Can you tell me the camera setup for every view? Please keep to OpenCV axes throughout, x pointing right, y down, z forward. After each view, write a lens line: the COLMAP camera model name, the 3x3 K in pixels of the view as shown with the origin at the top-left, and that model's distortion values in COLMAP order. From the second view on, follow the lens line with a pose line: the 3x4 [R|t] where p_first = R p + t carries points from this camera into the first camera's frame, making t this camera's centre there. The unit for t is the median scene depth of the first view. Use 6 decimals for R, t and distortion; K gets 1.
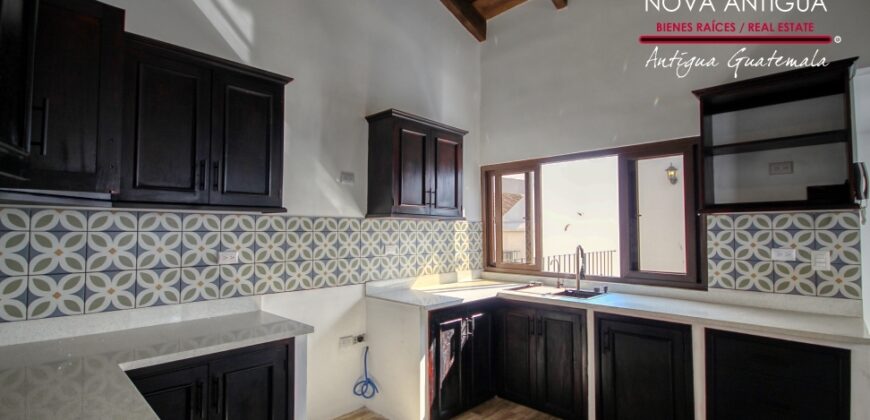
lens RADIAL K [[398.2, 0, 438.1], [0, 398.2, 213.4], [0, 0, 1]] dist [-0.019035, -0.000592]
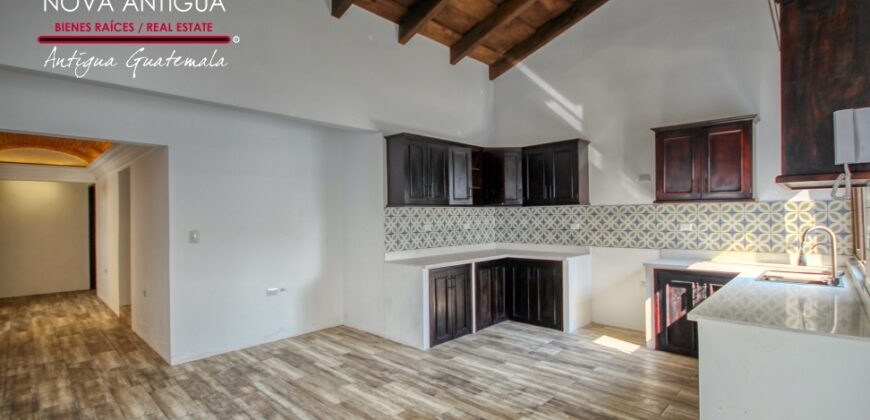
lens RADIAL K [[398.2, 0, 438.1], [0, 398.2, 213.4], [0, 0, 1]] dist [-0.019035, -0.000592]
pose [[0.006658, -0.007045, -0.999953, 1.329165], [0.057062, 0.998348, -0.006654, 0.010531], [0.998348, -0.057015, 0.007049, 0.206776]]
